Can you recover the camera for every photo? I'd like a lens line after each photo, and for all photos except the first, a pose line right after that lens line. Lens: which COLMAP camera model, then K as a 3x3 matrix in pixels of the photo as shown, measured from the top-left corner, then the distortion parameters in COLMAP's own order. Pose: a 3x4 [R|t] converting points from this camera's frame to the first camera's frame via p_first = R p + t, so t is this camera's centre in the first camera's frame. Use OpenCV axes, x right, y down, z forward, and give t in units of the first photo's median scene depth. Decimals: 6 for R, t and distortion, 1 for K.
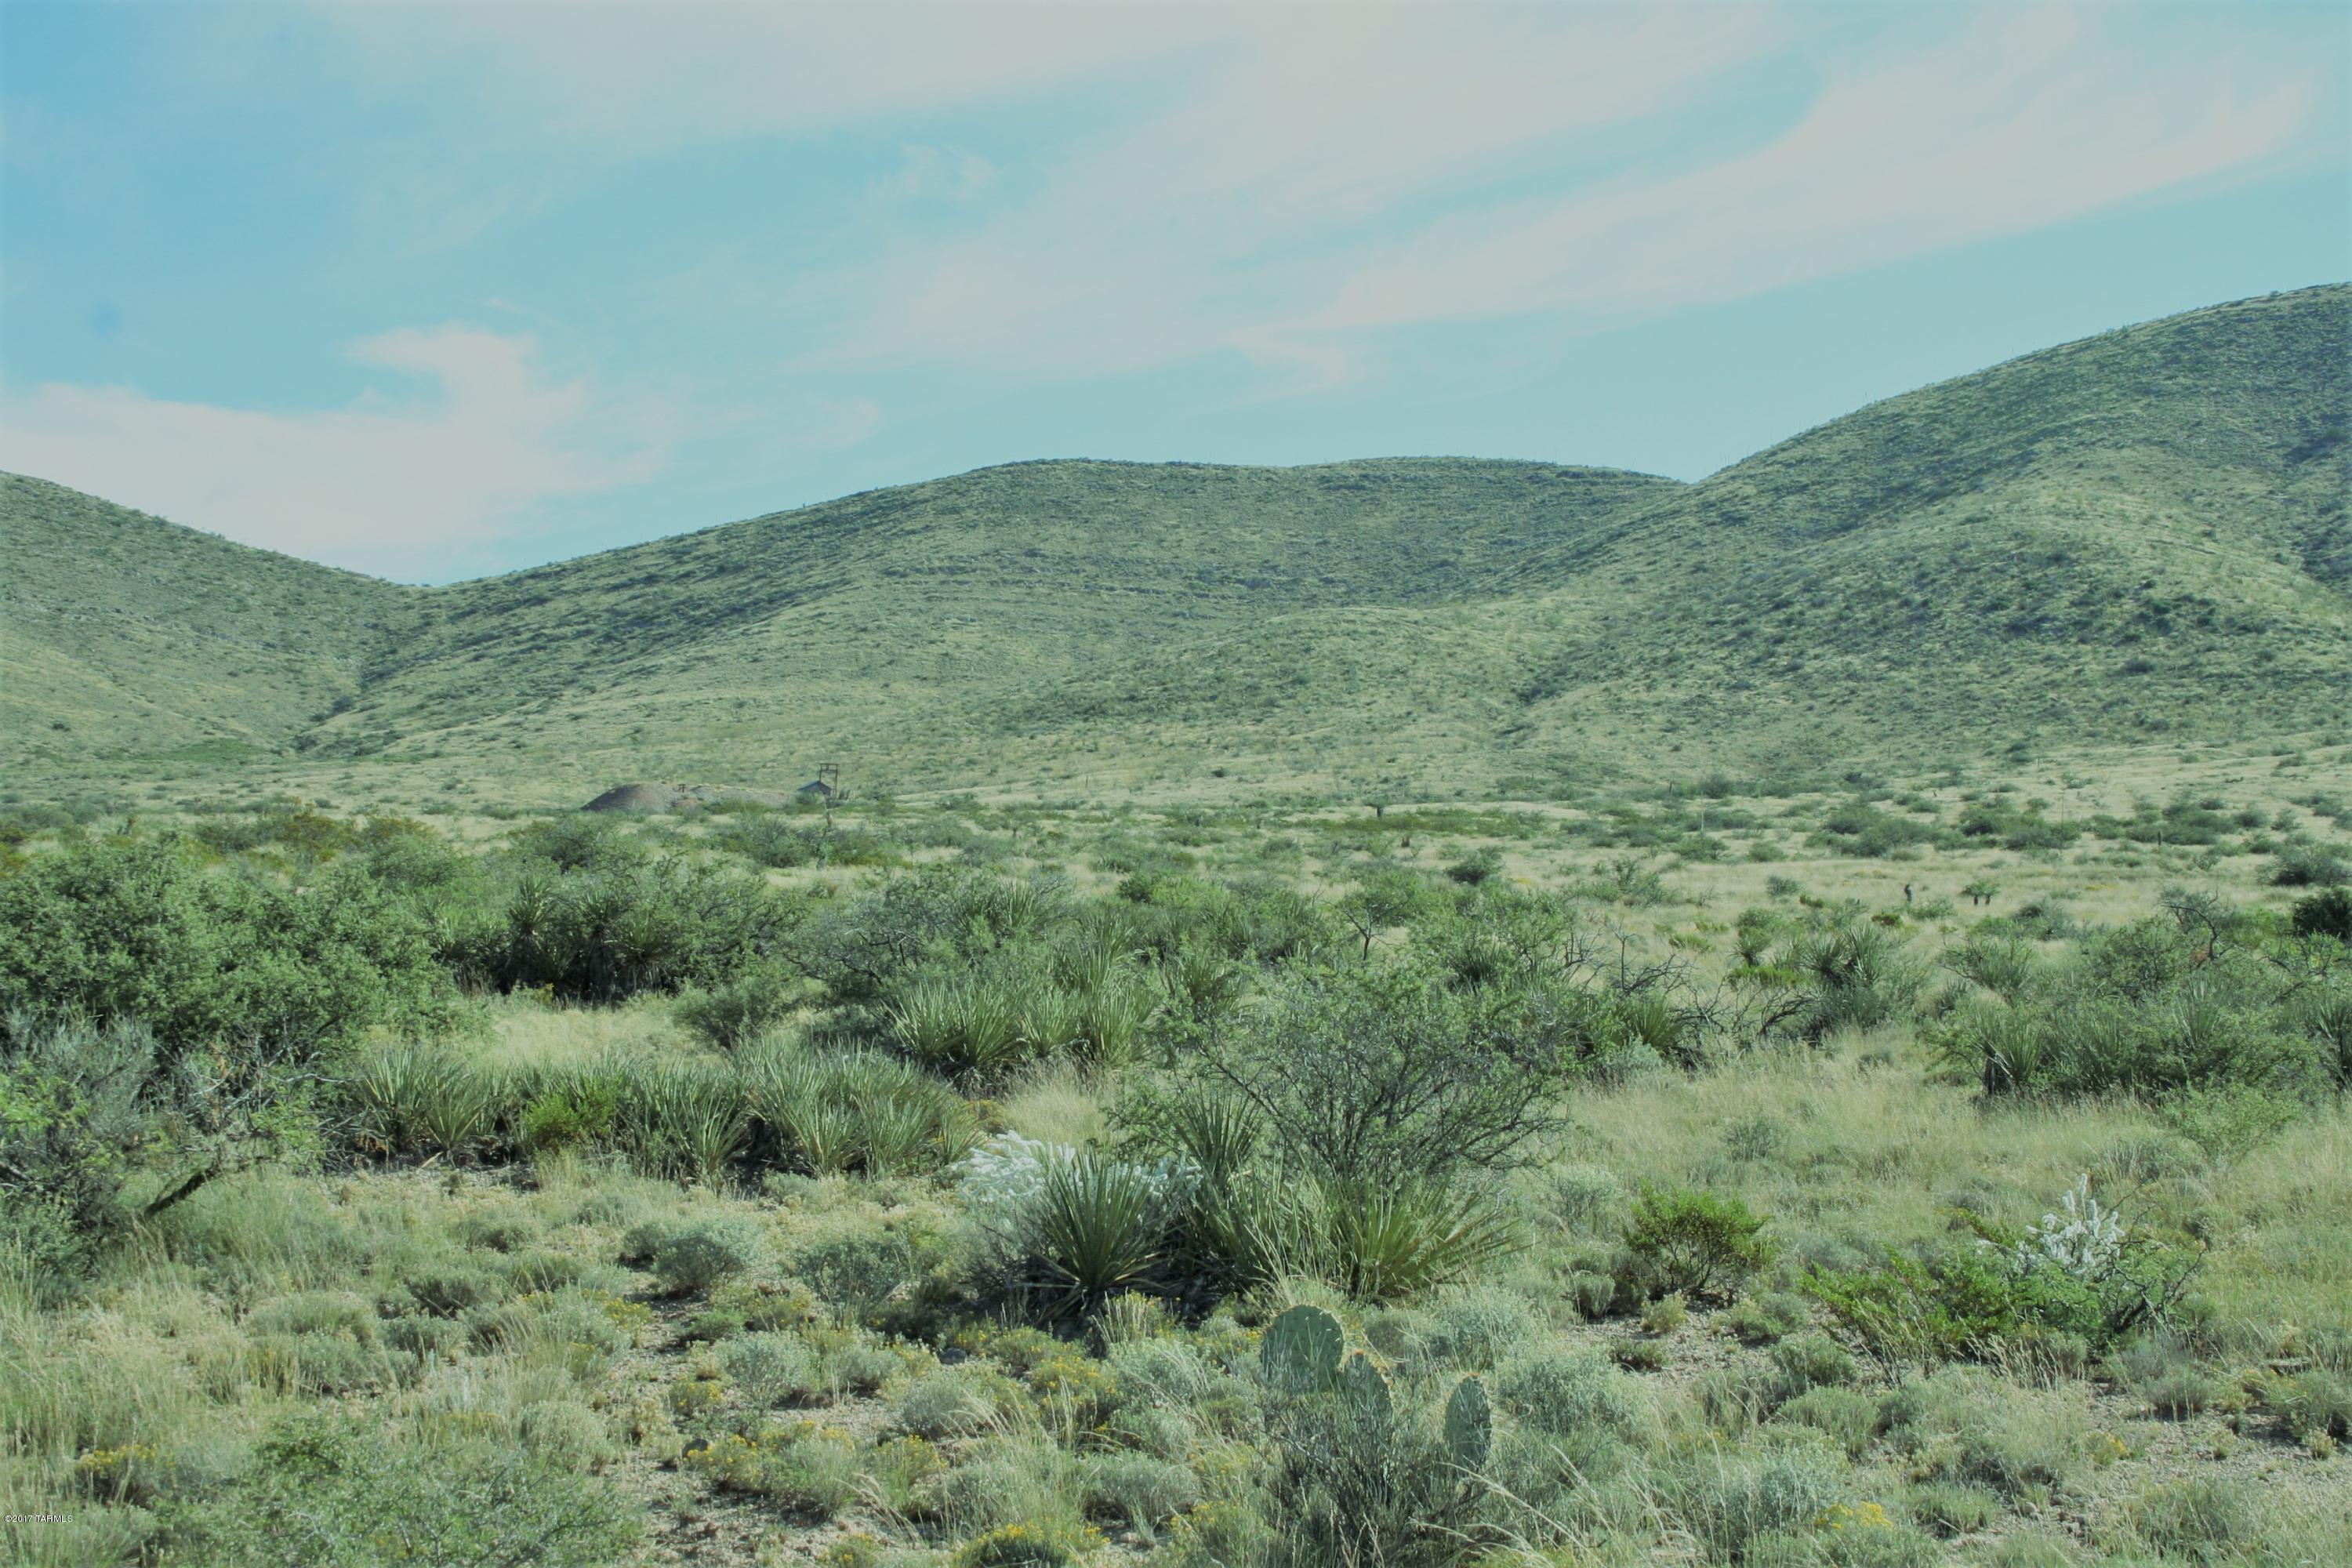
lens RADIAL K [[4053.1, 0, 1177.5], [0, 4053.1, 783.9], [0, 0, 1]] dist [0.023810, 0.000000]
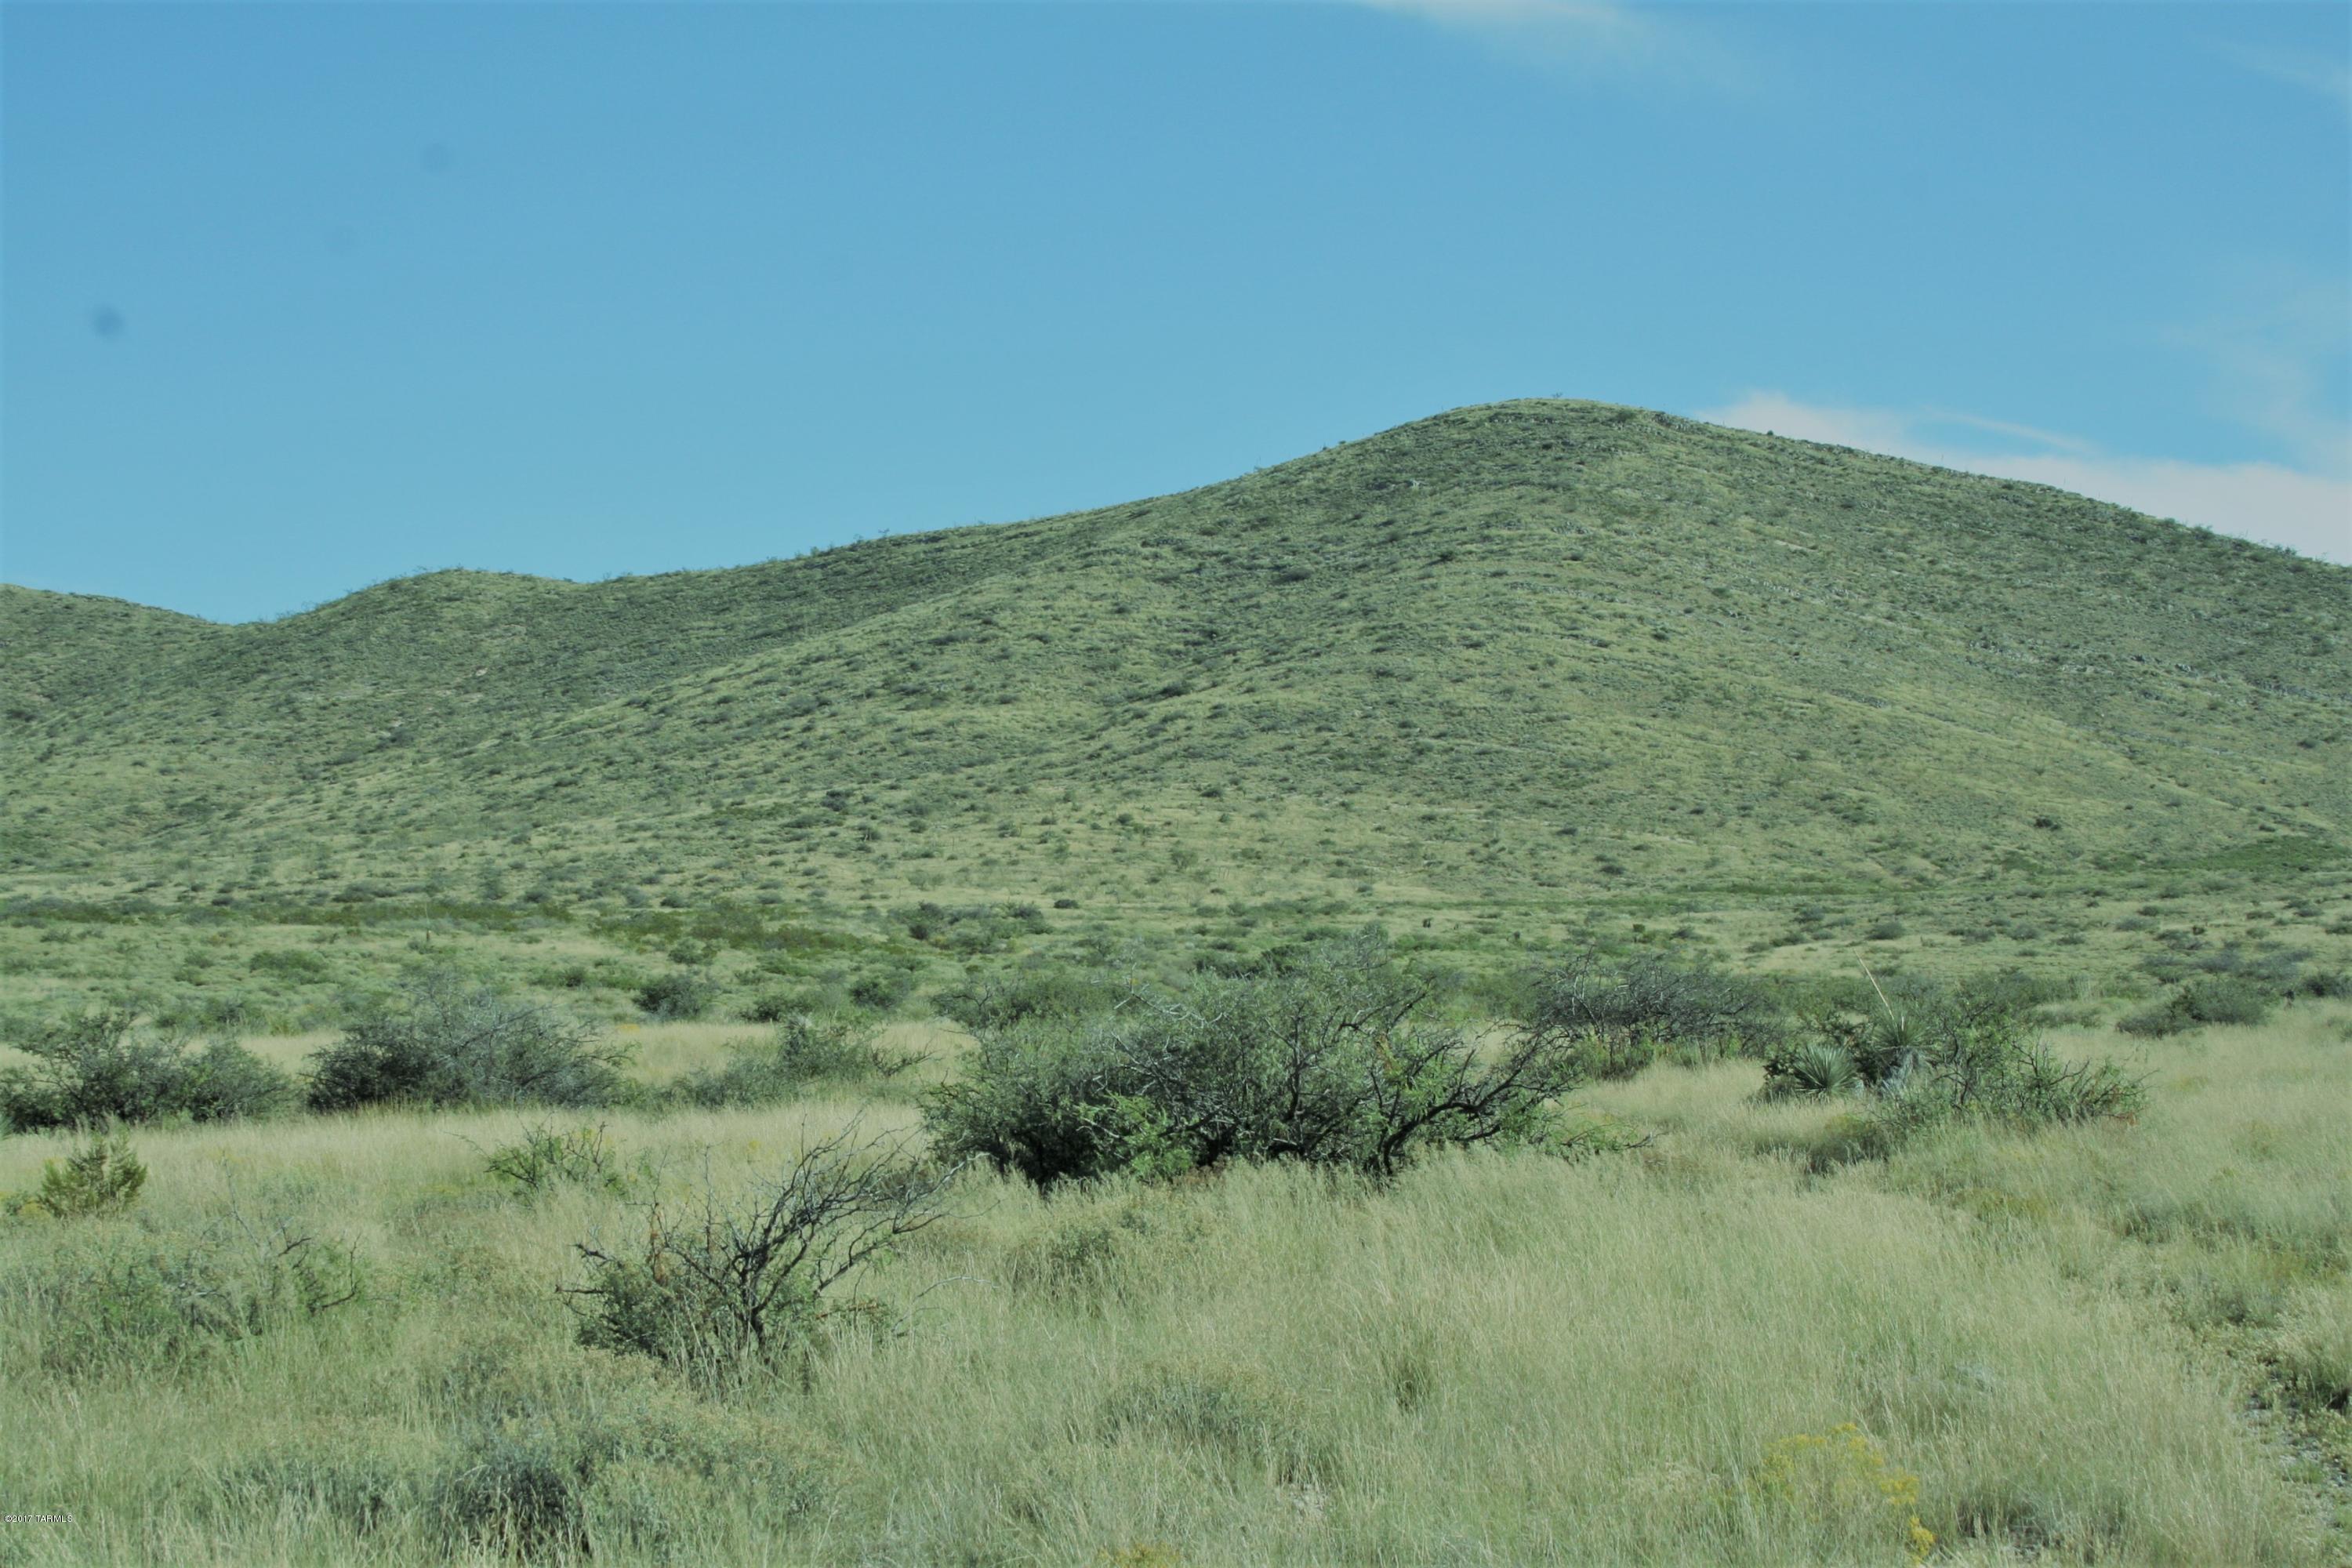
lens RADIAL K [[4733.9, 0, 1178.6], [0, 4733.9, 784.3], [0, 0, 1]] dist [0.064866, 0.000000]
pose [[0.891075, -0.026160, -0.453101, -0.038369], [0.014288, 0.999460, -0.029606, 0.000648], [0.453630, 0.019907, 0.890968, 0.194361]]
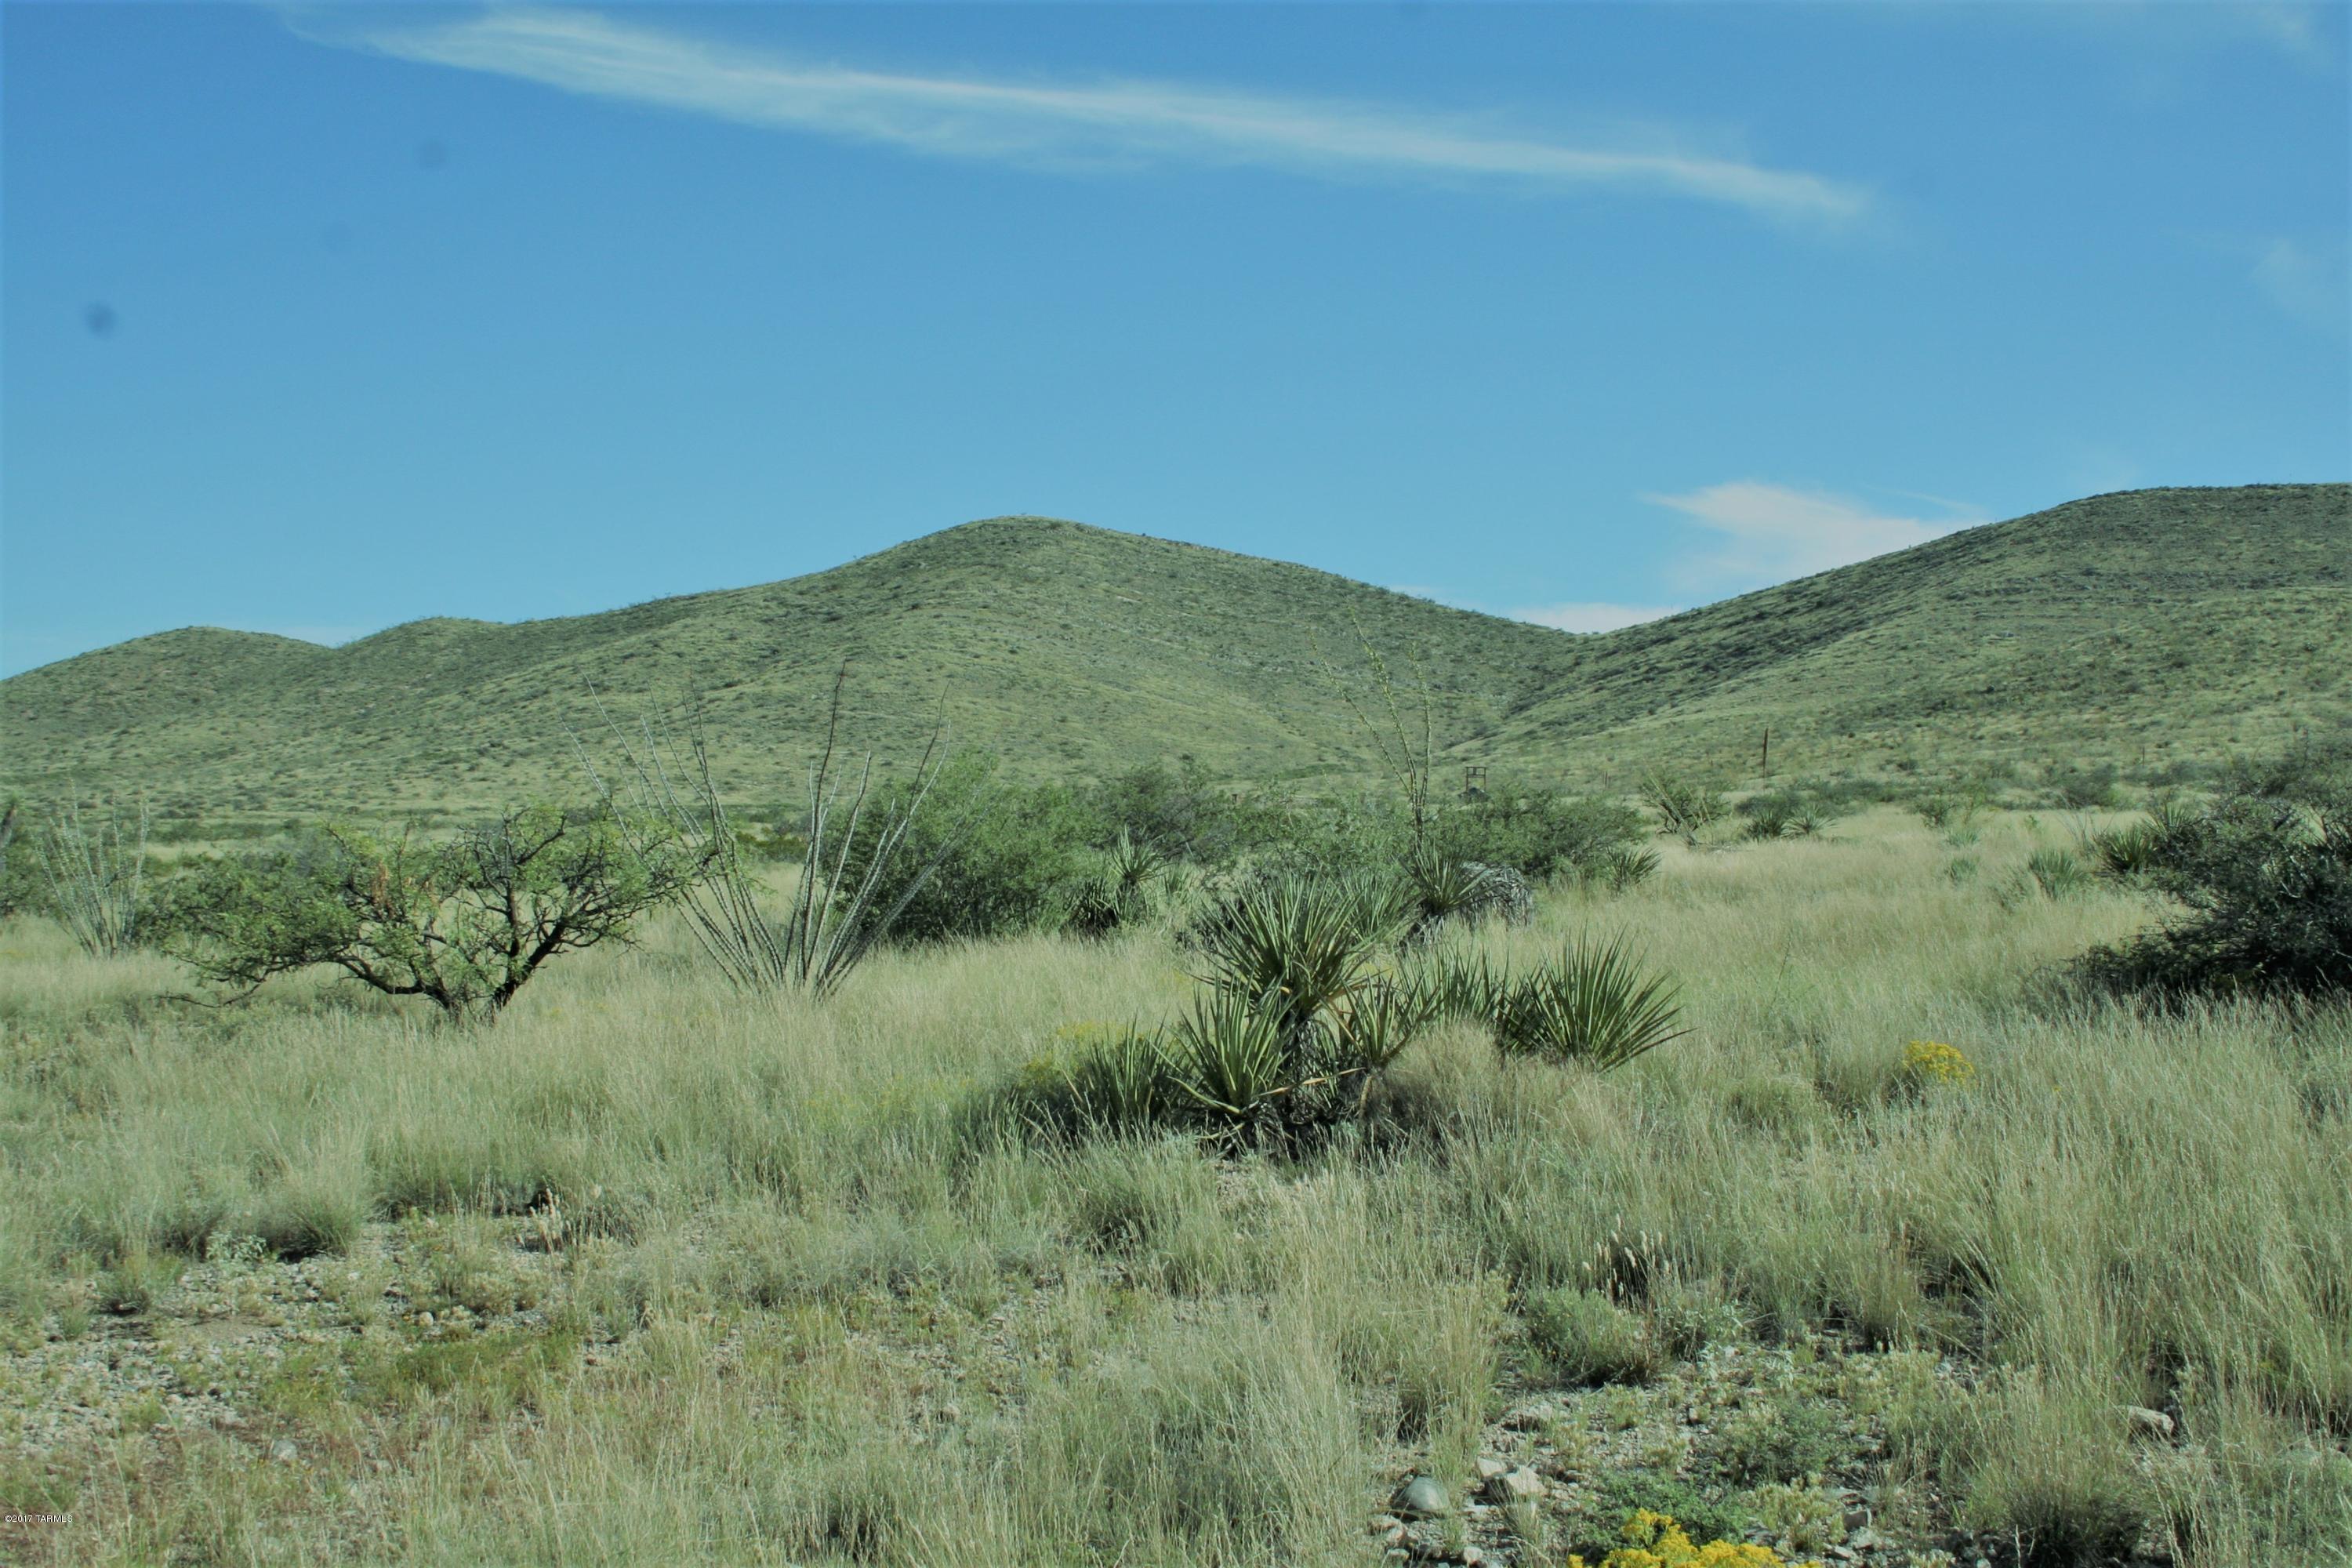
lens RADIAL K [[2670.9, 0, 1173.5], [0, 2670.9, 785.9], [0, 0, 1]] dist [-0.053459, 0.000000]
pose [[0.889505, -0.022088, -0.456391, 0.065385], [0.019569, 0.999756, -0.010245, 0.001770], [0.456506, 0.000182, 0.889720, 0.258384]]
